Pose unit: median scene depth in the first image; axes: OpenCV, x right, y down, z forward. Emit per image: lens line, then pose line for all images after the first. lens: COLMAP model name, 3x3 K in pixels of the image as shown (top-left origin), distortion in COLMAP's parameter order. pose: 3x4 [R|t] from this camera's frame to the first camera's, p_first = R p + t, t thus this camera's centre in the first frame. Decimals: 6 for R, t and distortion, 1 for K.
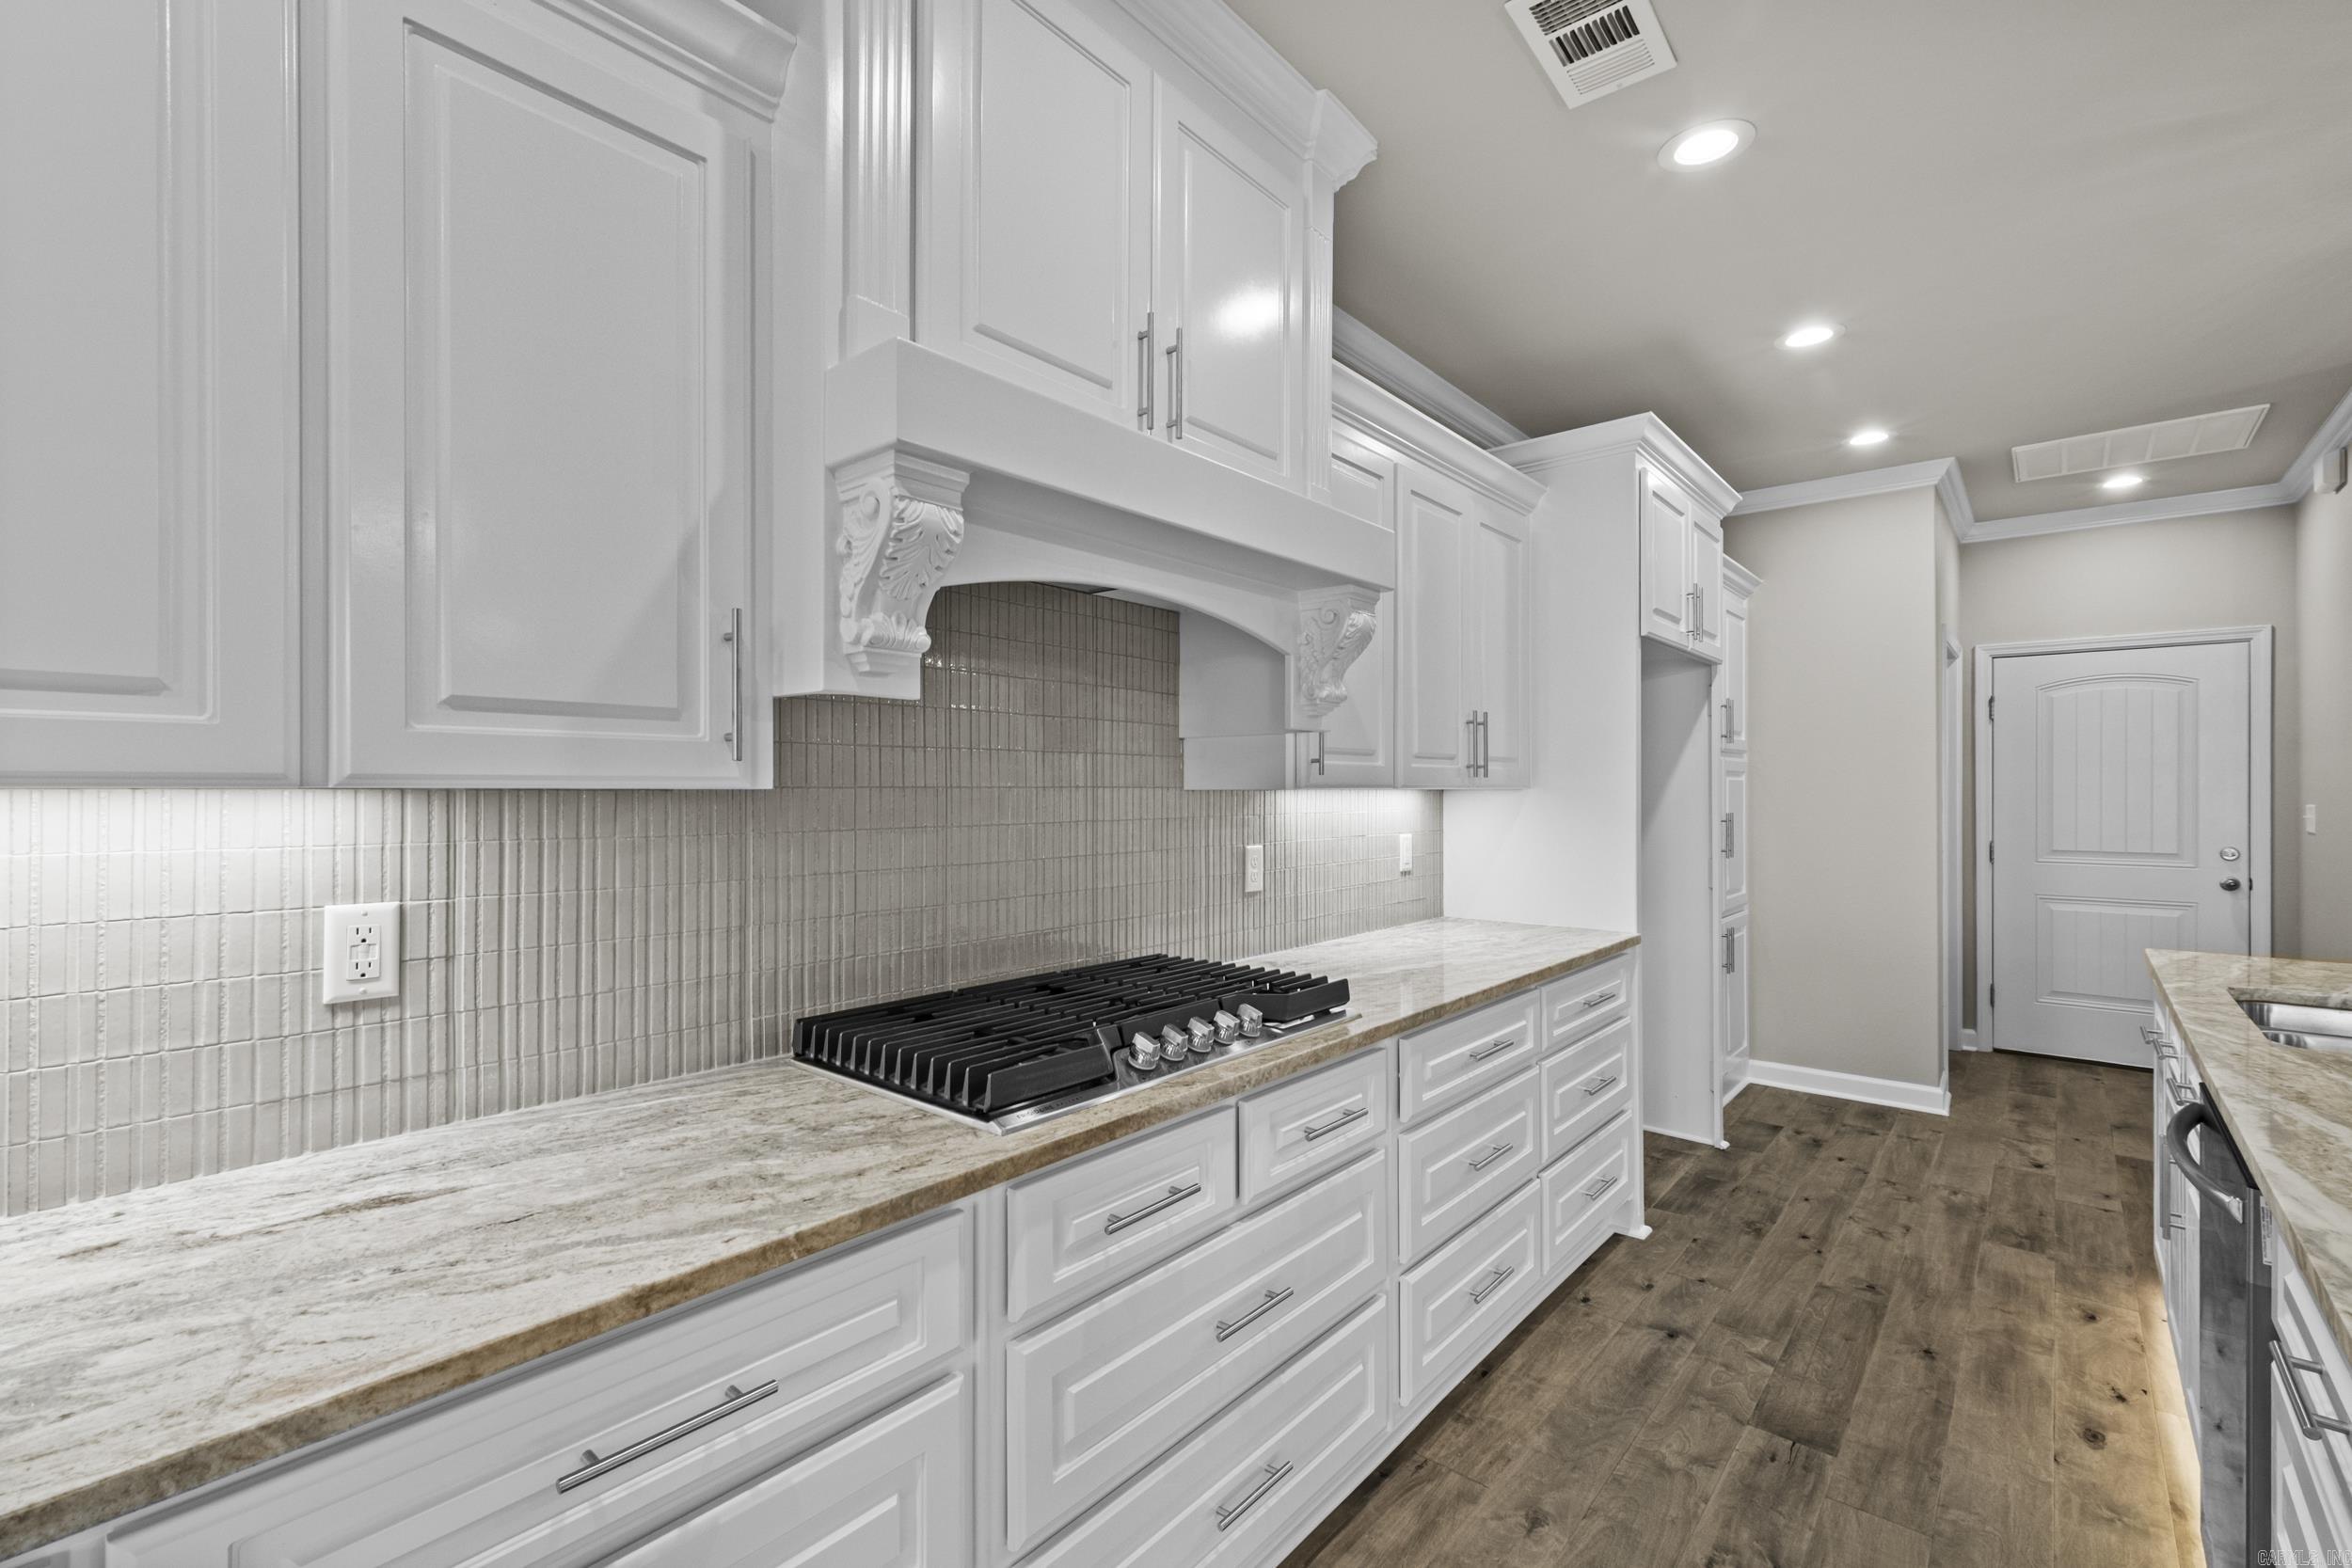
lens RADIAL K [[1025.6, 0, 1166.4], [0, 1025.6, 787.5], [0, 0, 1]] dist [0.006983, 0.000551]
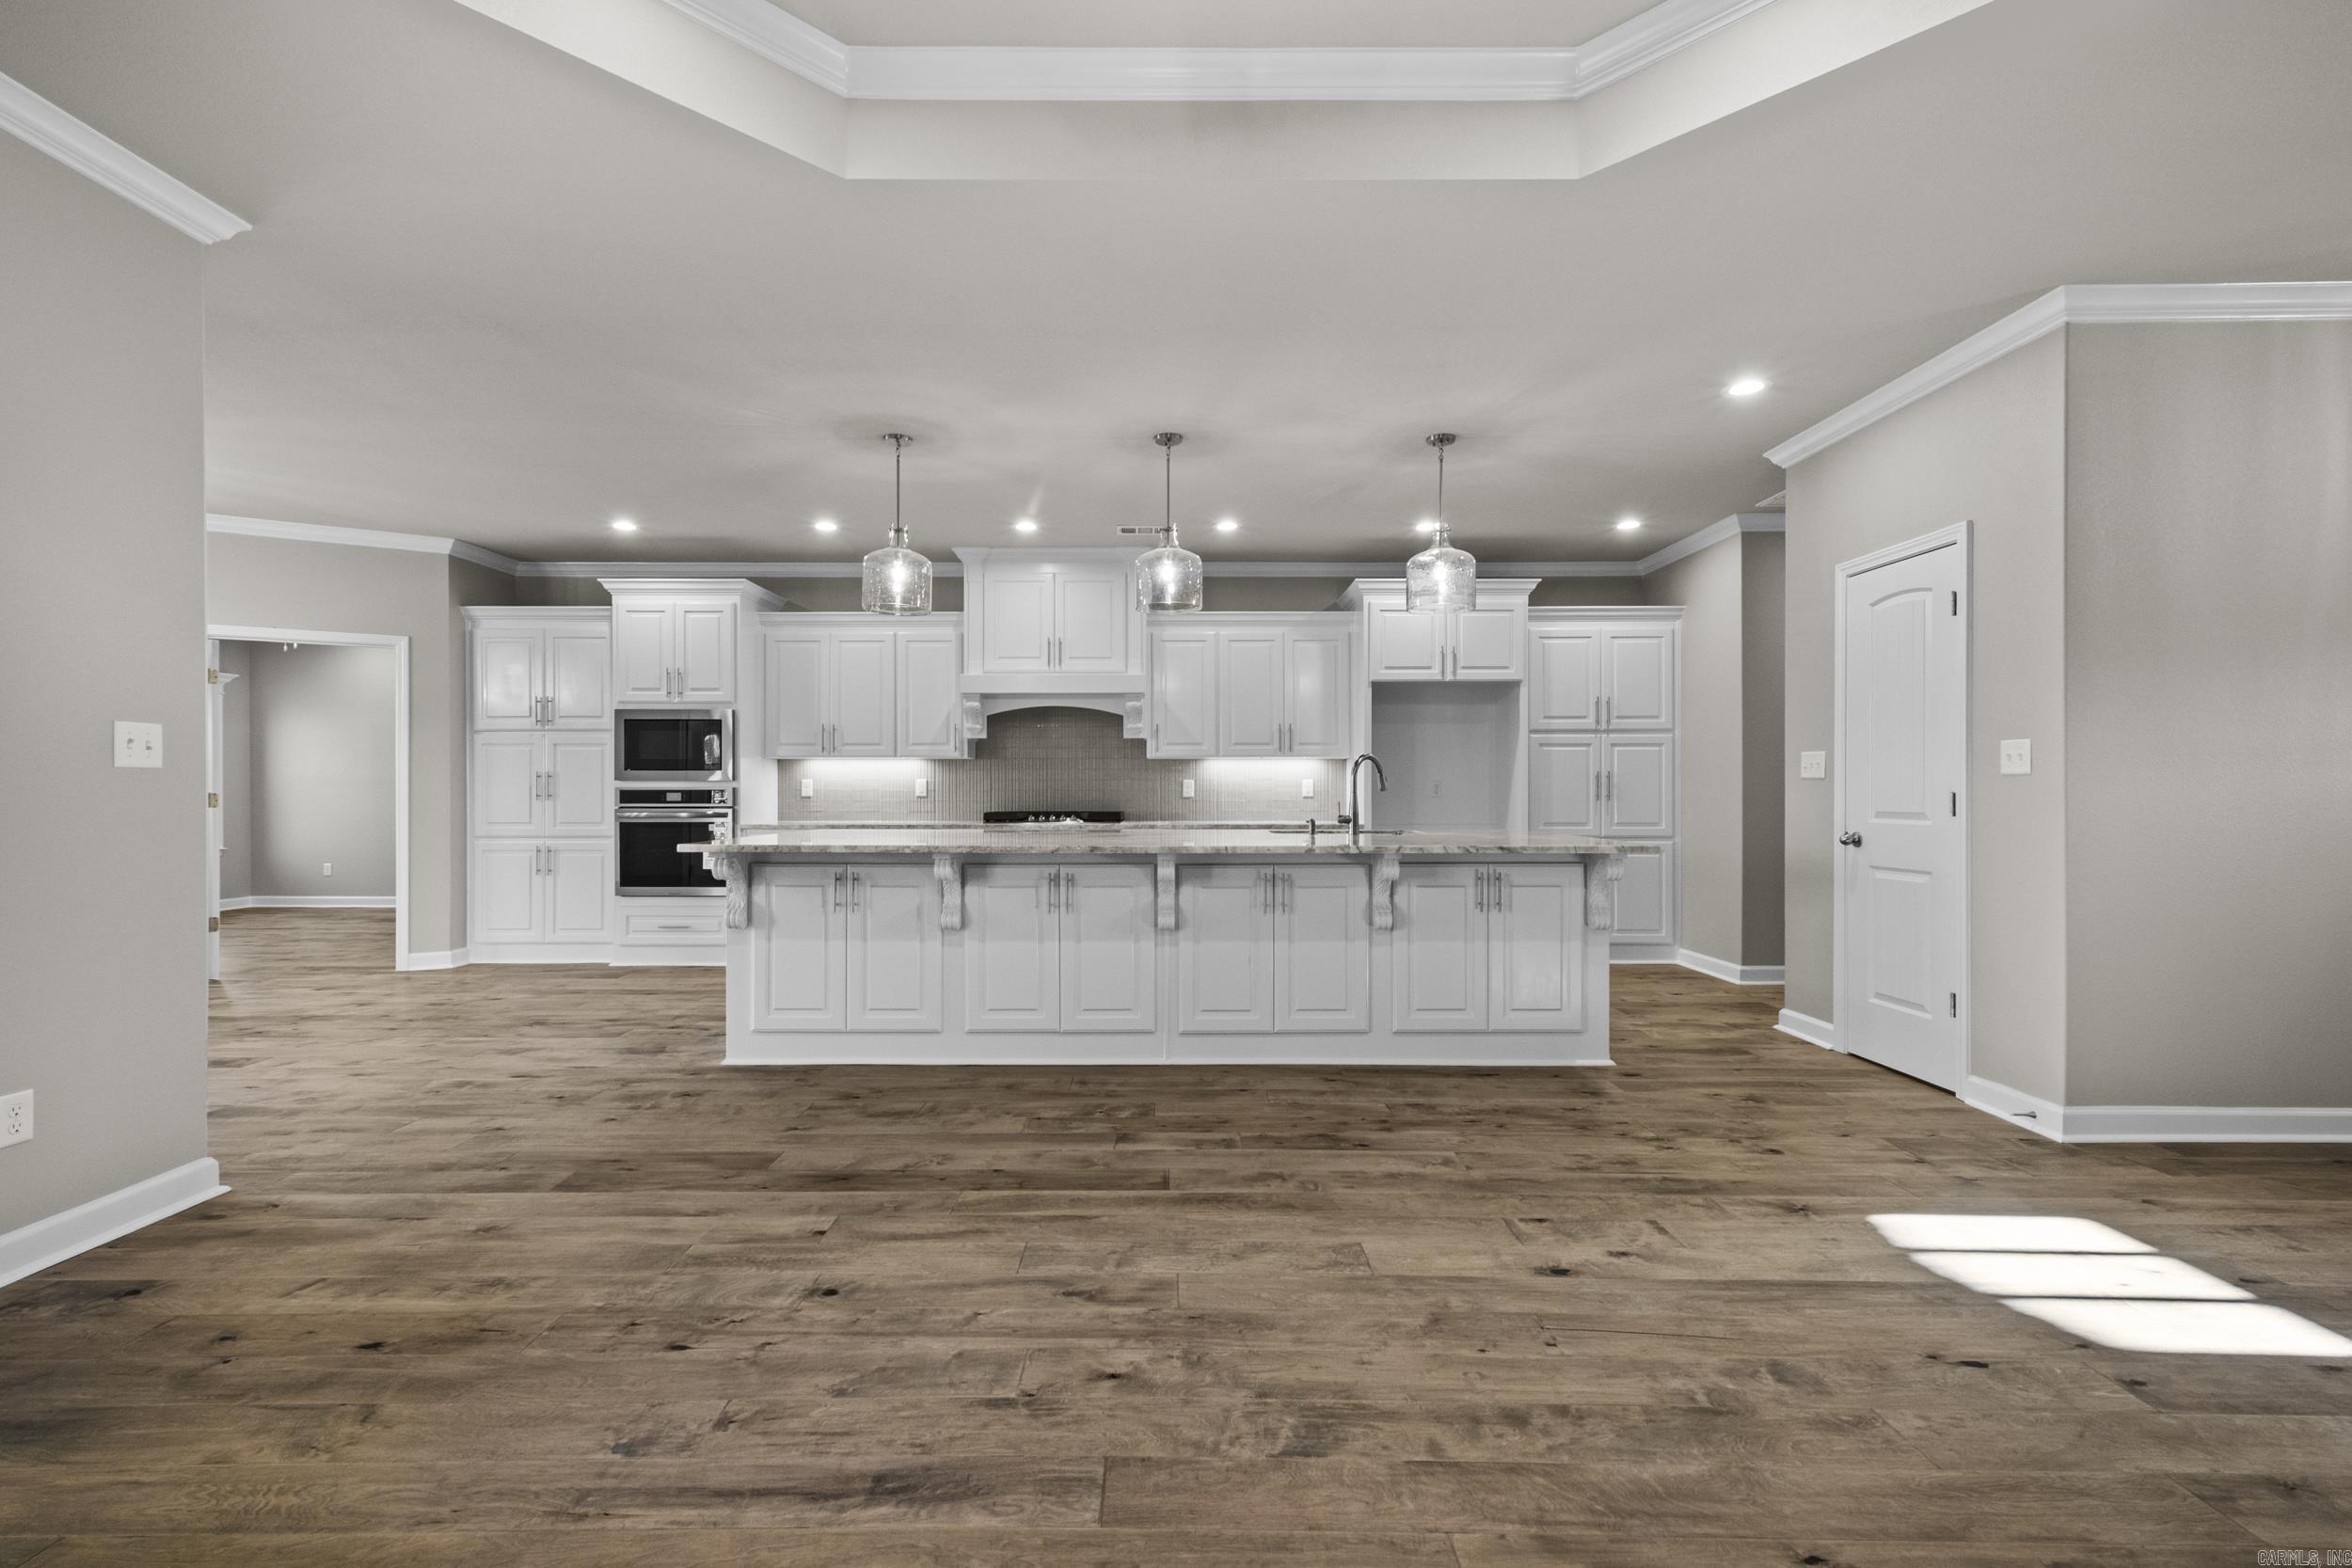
lens RADIAL K [[1025.7, 0, 1164.8], [0, 1025.7, 797.3], [0, 0, 1]] dist [0.005823, 0.000320]
pose [[0.649632, 0.001250, -0.760248, 2.464240], [0.002543, 0.999989, 0.003817, 0.108453], [0.760244, -0.004413, 0.649622, -0.929260]]
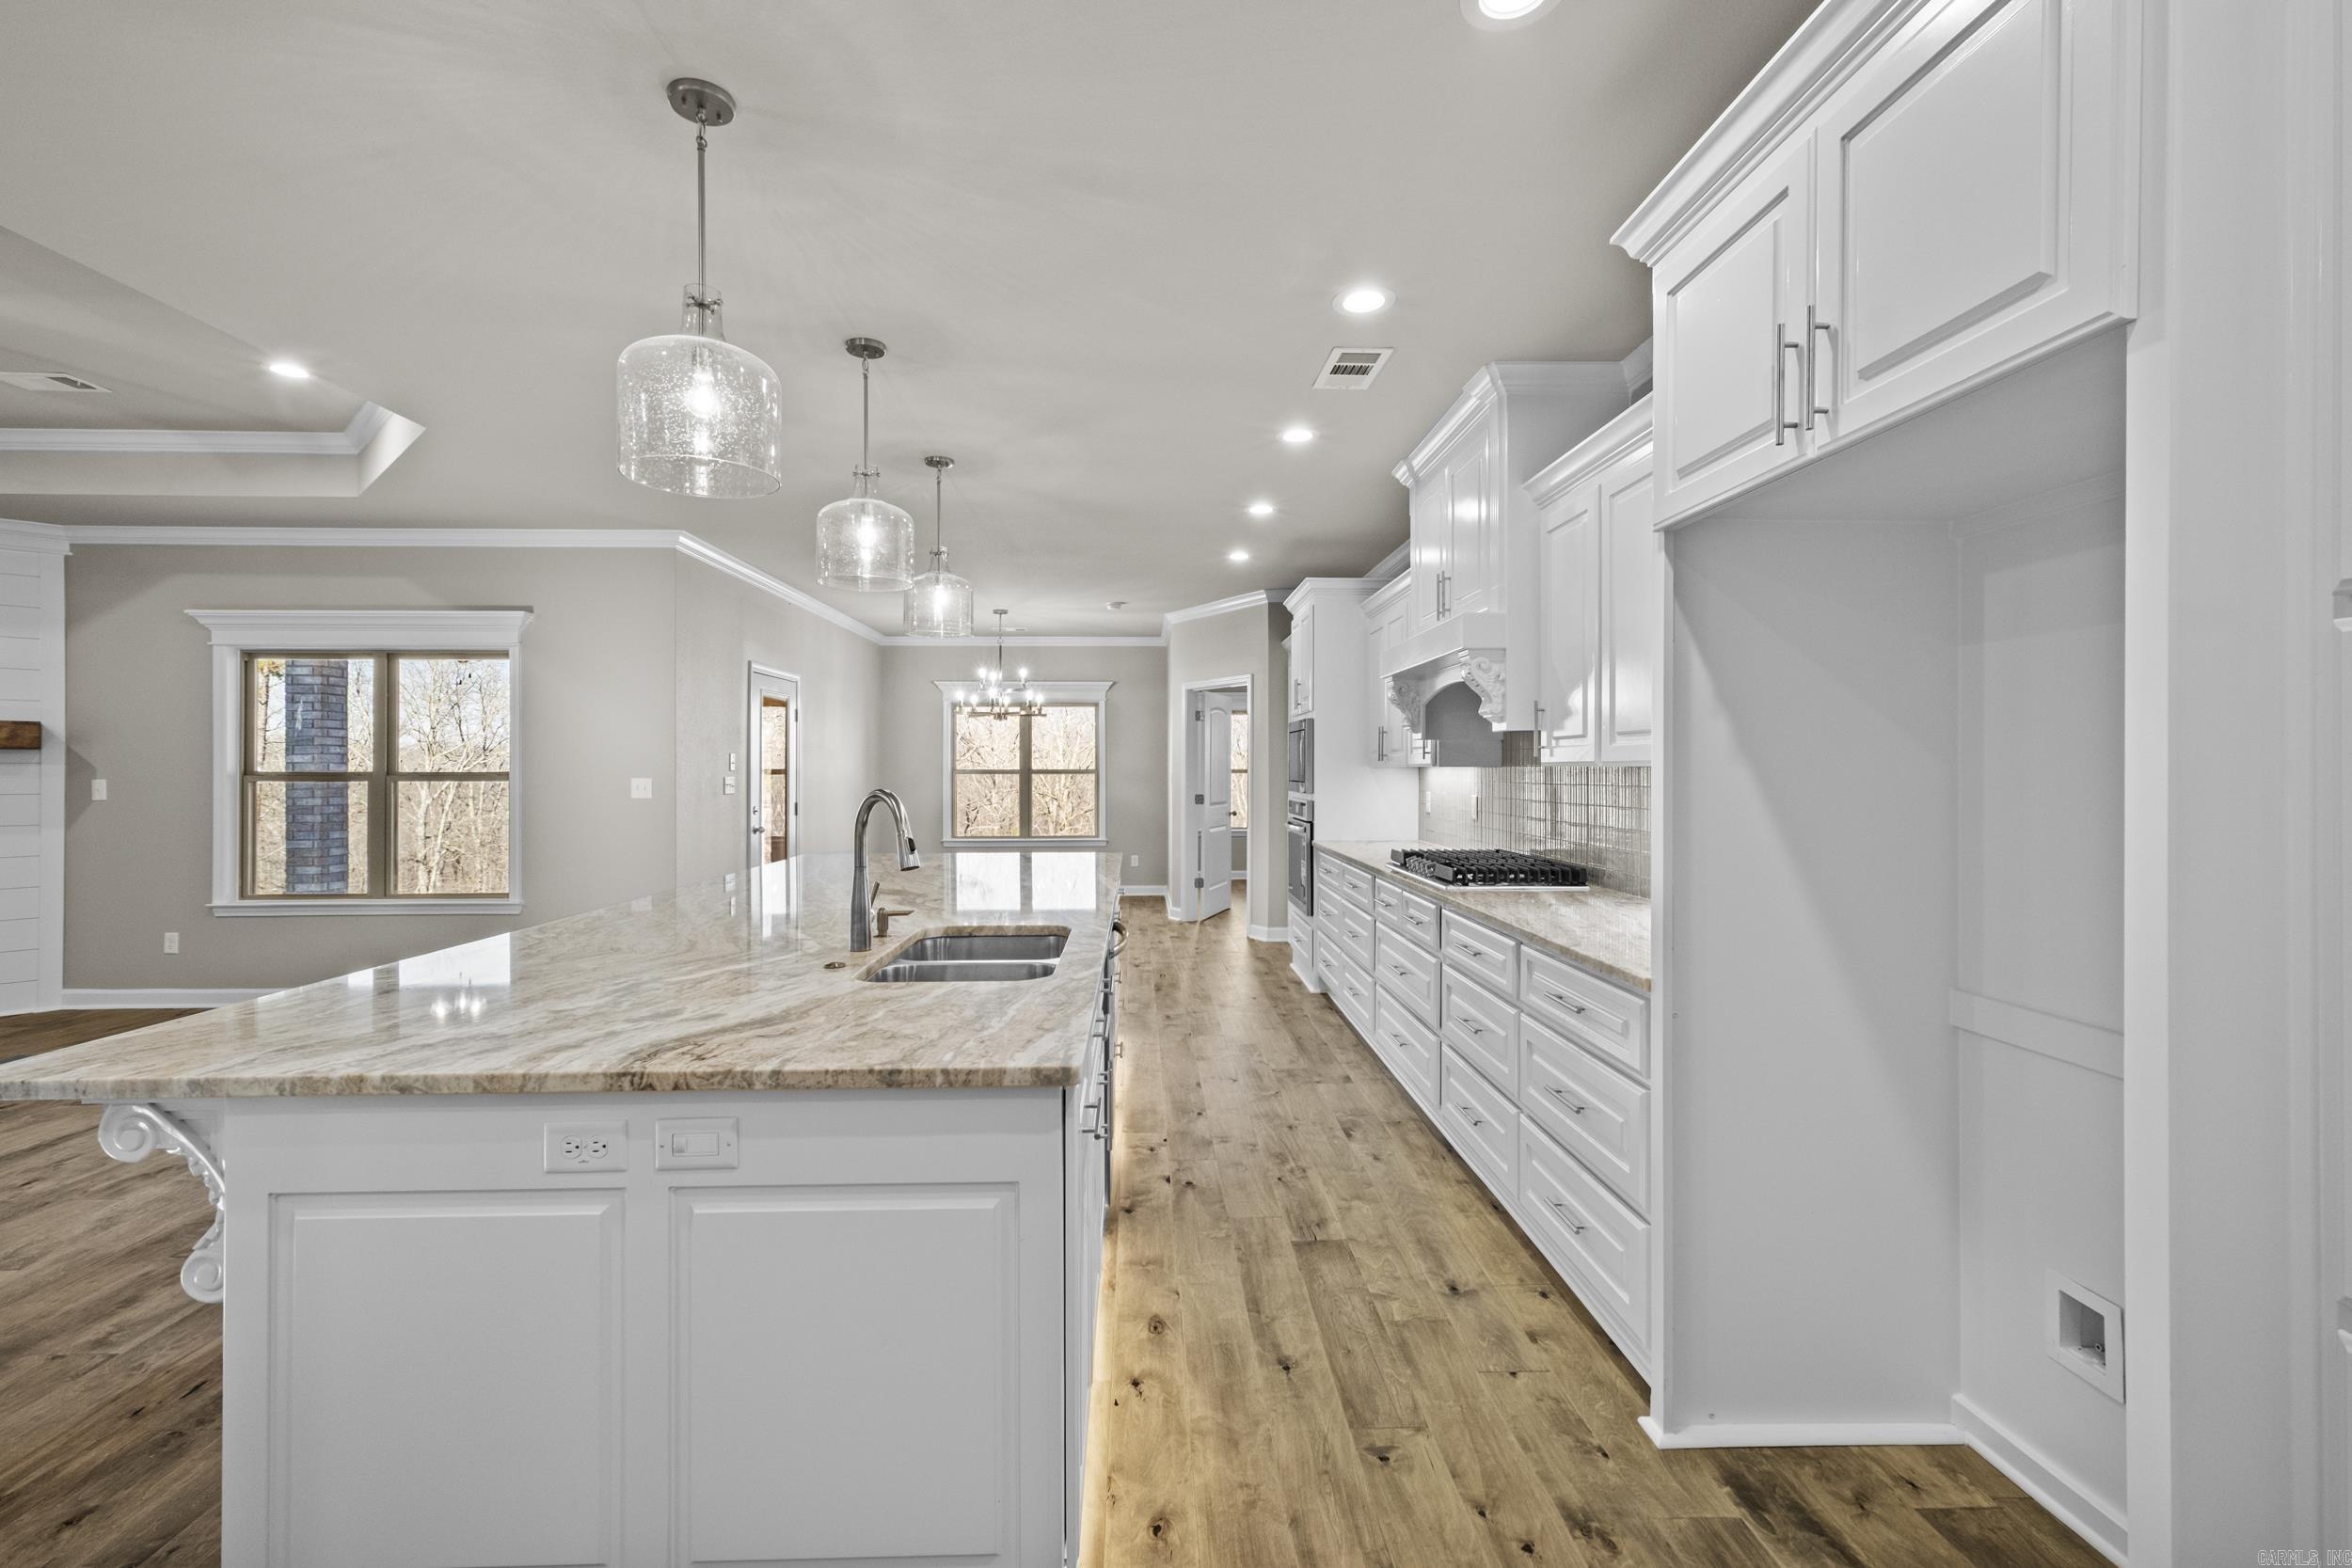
lens RADIAL K [[1018.9, 0, 1166.2], [0, 1018.9, 763.5], [0, 0, 1]] dist [0.004077, 0.000336]
pose [[-0.738043, -0.003482, -0.674745, 1.578626], [0.001282, 0.999978, -0.006563, 0.006445], [0.674753, -0.005709, -0.738022, 1.763006]]
